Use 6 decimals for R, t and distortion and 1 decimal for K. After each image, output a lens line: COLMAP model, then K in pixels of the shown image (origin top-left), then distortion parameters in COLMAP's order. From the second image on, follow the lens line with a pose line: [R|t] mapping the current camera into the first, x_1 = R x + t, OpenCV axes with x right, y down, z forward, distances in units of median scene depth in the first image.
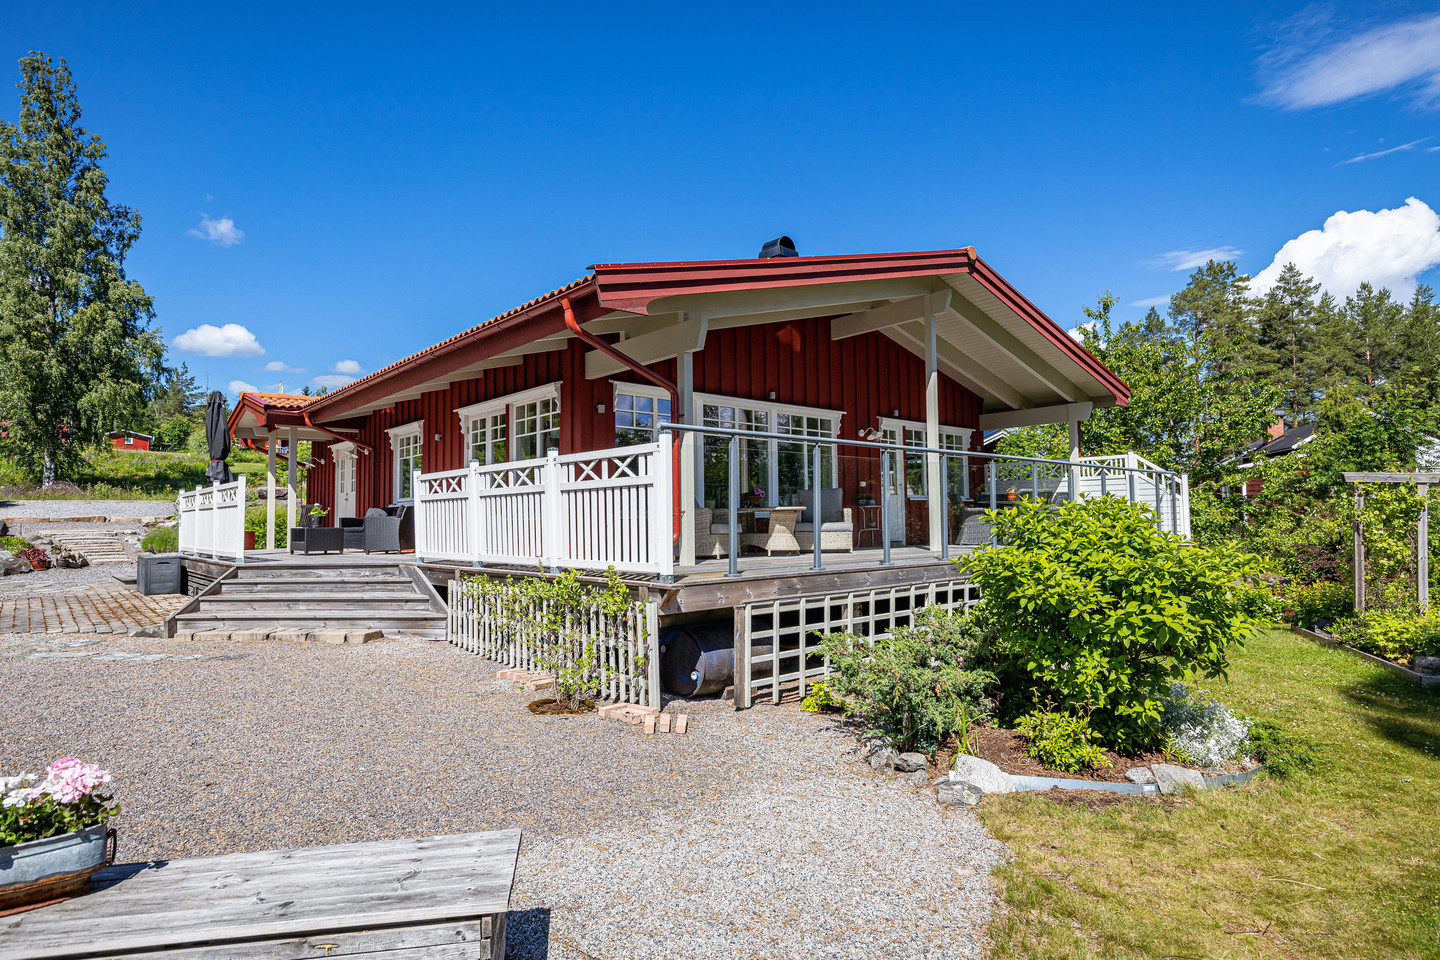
lens RADIAL K [[774.6, 0, 716.8], [0, 774.6, 477.9], [0, 0, 1]] dist [0.000057, -0.000474]
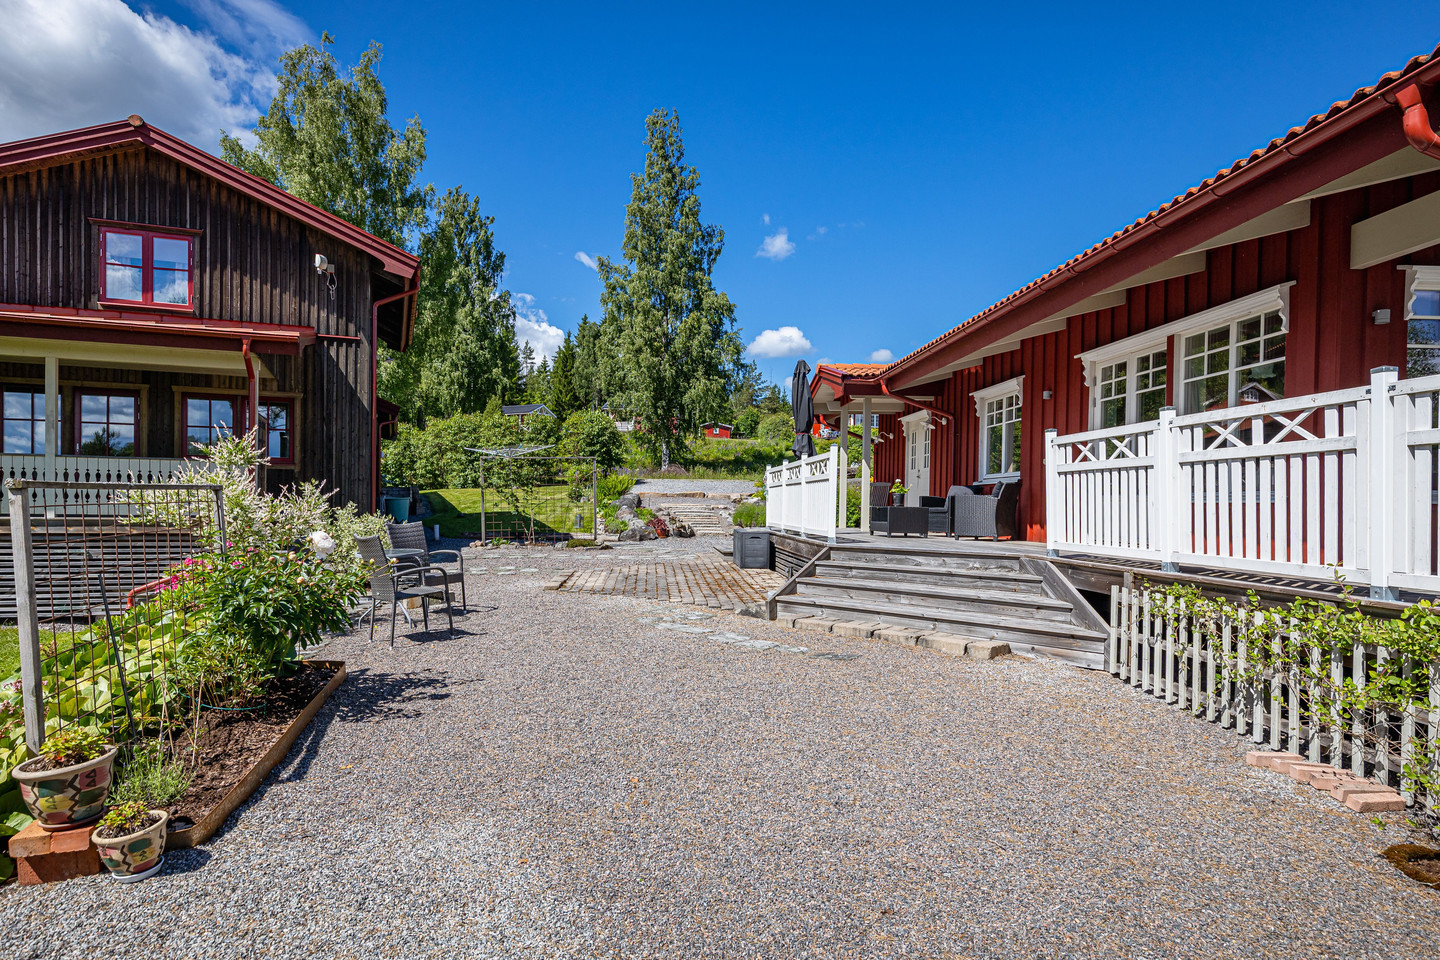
lens RADIAL K [[798.2, 0, 692.2], [0, 798.2, 490.1], [0, 0, 1]] dist [0.002990, 0.001137]
pose [[0.779279, 0.012498, -0.626552, -0.144147], [0.010670, 0.999392, 0.033206, 0.013996], [0.626586, -0.032562, 0.778672, 0.158505]]
